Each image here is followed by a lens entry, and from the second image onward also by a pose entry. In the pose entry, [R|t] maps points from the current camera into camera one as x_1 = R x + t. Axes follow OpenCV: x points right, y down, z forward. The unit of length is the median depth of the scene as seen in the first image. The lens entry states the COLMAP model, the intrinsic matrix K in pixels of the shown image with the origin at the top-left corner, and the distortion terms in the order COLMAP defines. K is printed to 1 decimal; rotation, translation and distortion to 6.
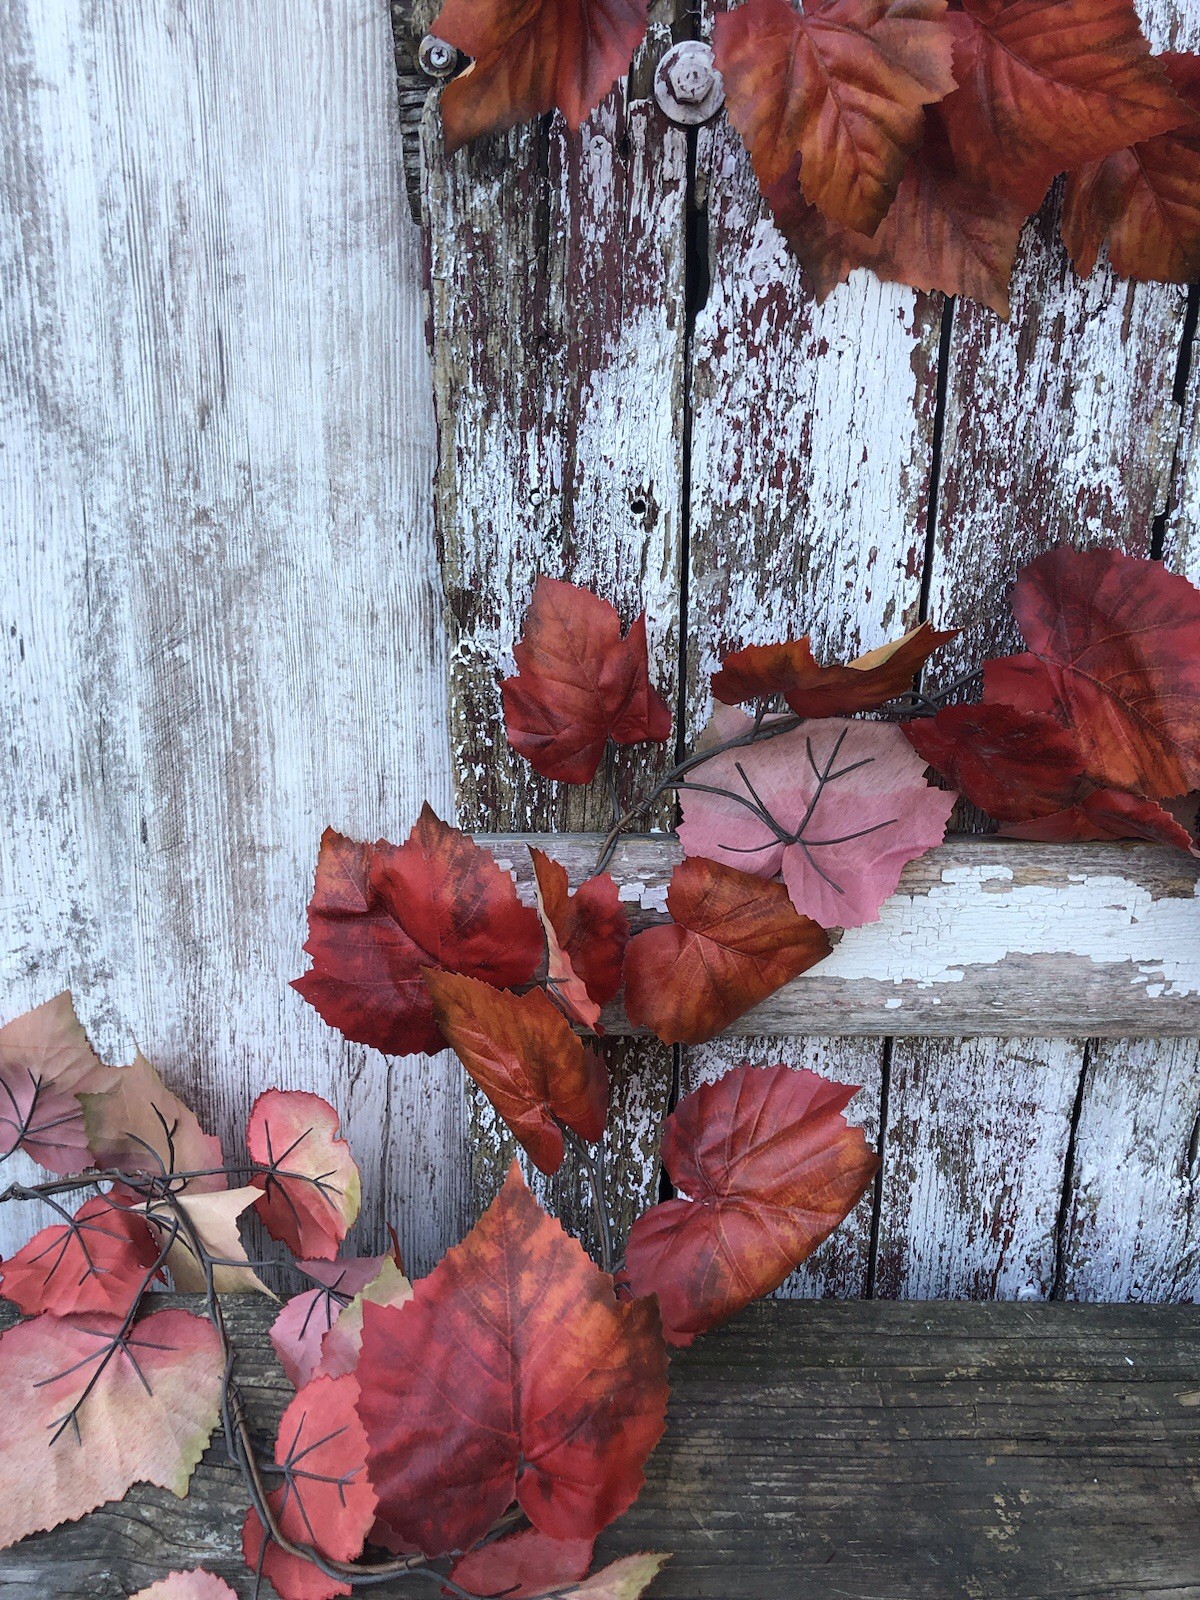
lens RADIAL K [[1308.0, 0, 574.1], [0, 1308.0, 792.2], [0, 0, 1]] dist [0.035091, -0.064981]
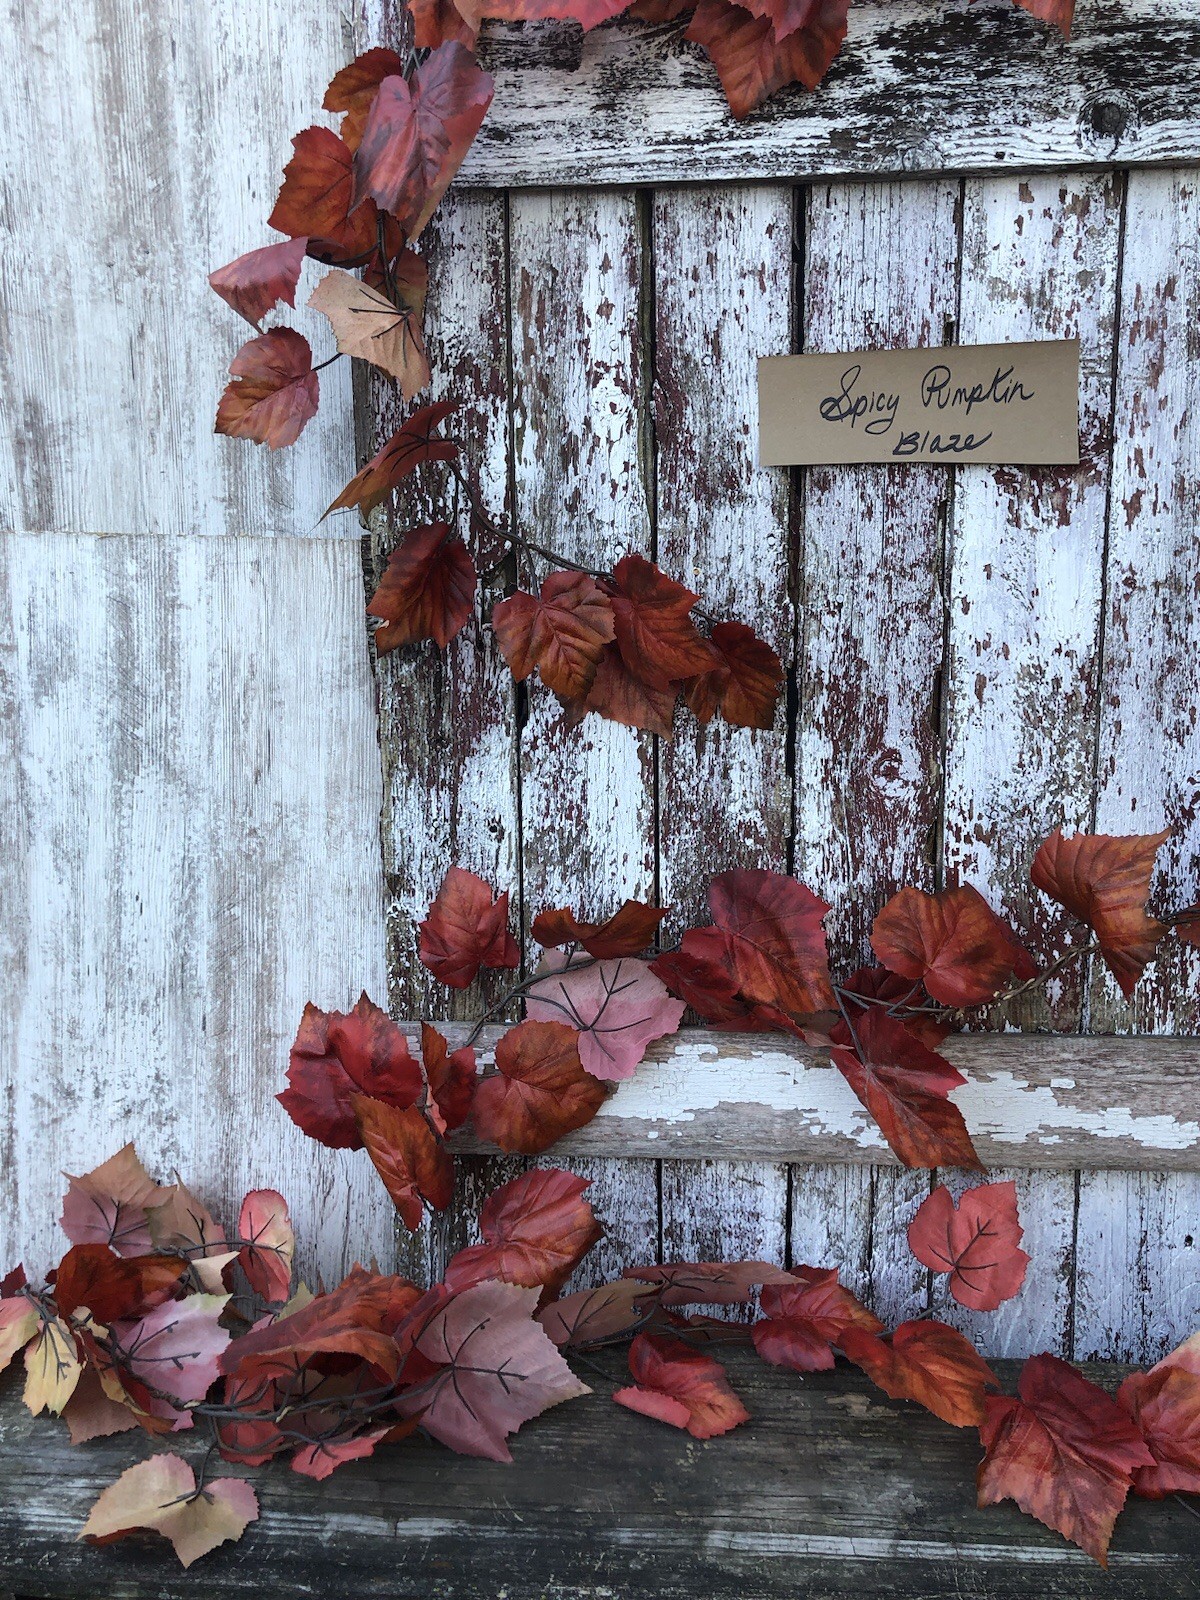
lens RADIAL K [[1318.2, 0, 600.9], [0, 1318.2, 785.1], [0, 0, 1]] dist [0.099160, -0.270063]
pose [[0.997972, 0.006092, -0.063361, 0.309141], [-0.020100, 0.974636, -0.222893, 0.117864], [0.060396, 0.223714, 0.972782, -0.740057]]
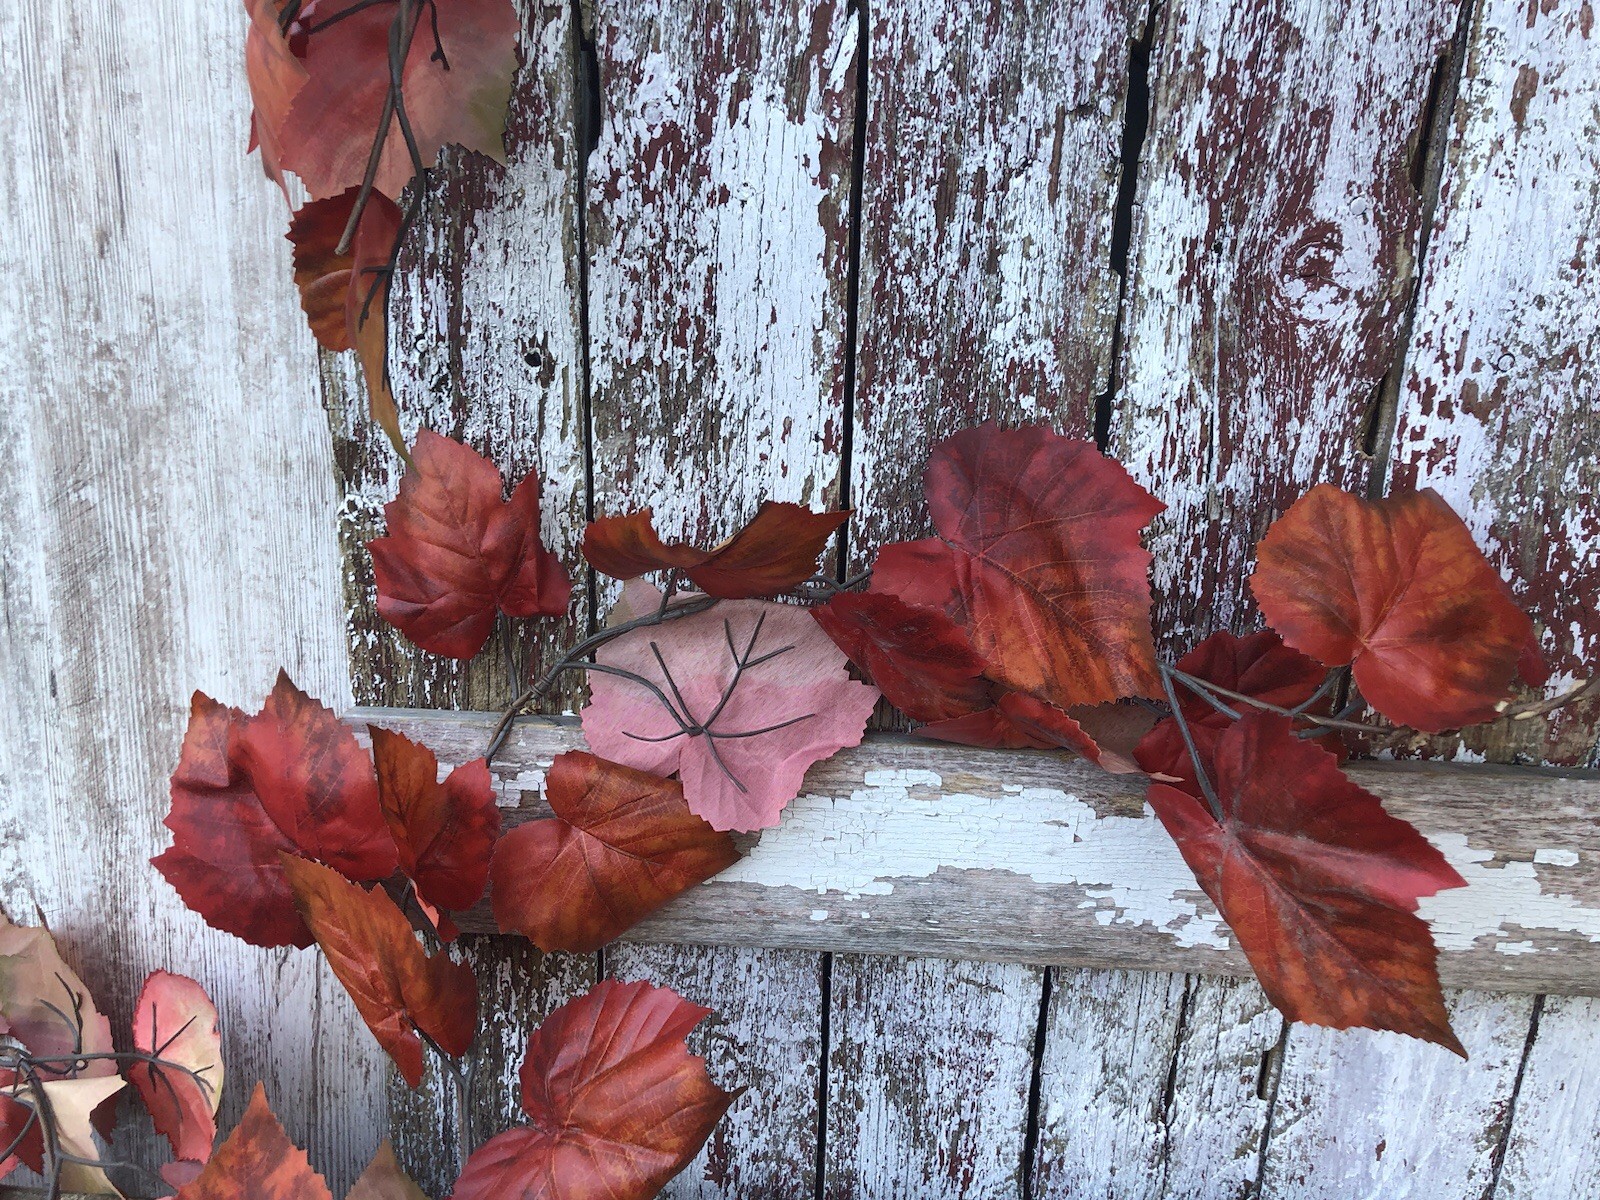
lens RADIAL K [[1308.0, 0, 806.3], [0, 1308.0, 618.5], [0, 0, 1]] dist [0.035091, -0.064981]
pose [[0.998444, 0.048859, -0.026863, 0.274778], [-0.049565, 0.998425, -0.026296, -0.022629], [0.025536, 0.027587, 0.999293, 0.093491]]
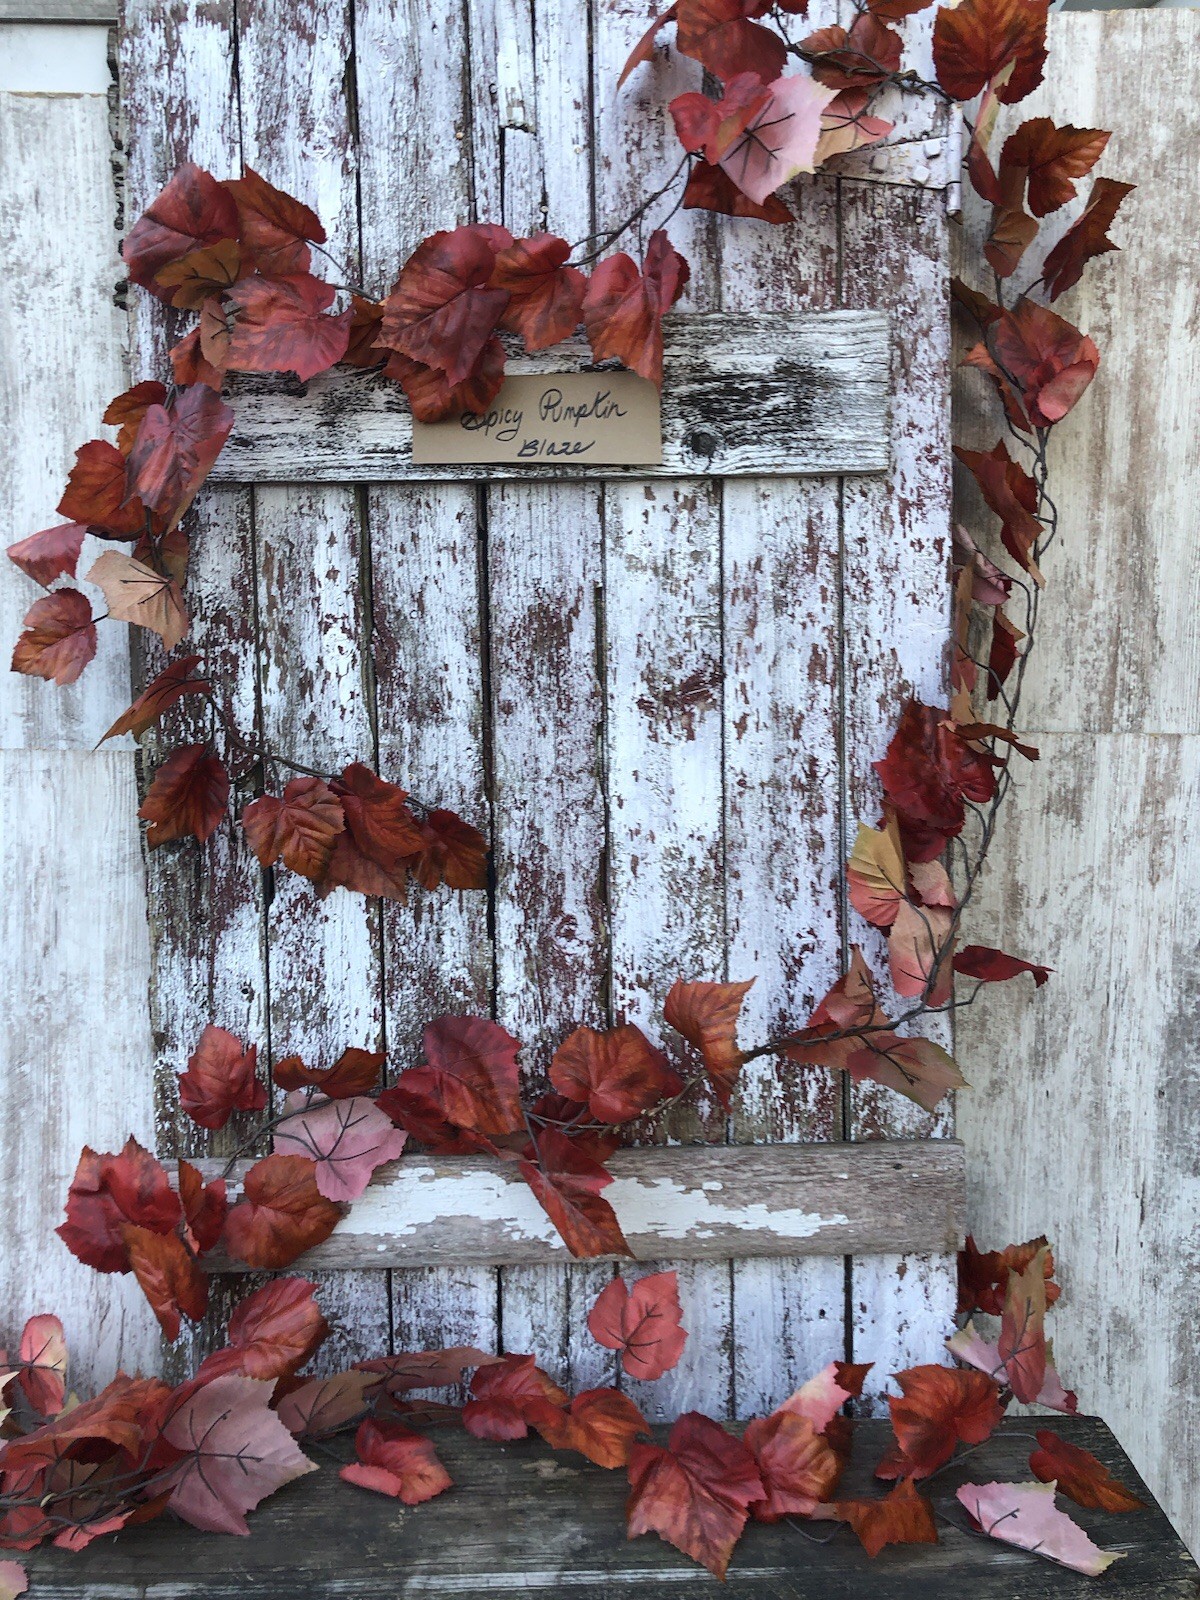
lens RADIAL K [[1333.2, 0, 587.6], [0, 1333.2, 801.0], [0, 0, 1]] dist [0.104799, -0.151805]
pose [[0.999486, -0.014712, 0.028499, 0.548136], [0.023089, 0.946799, -0.320996, 0.202575], [-0.022260, 0.321489, 0.946652, -1.172423]]
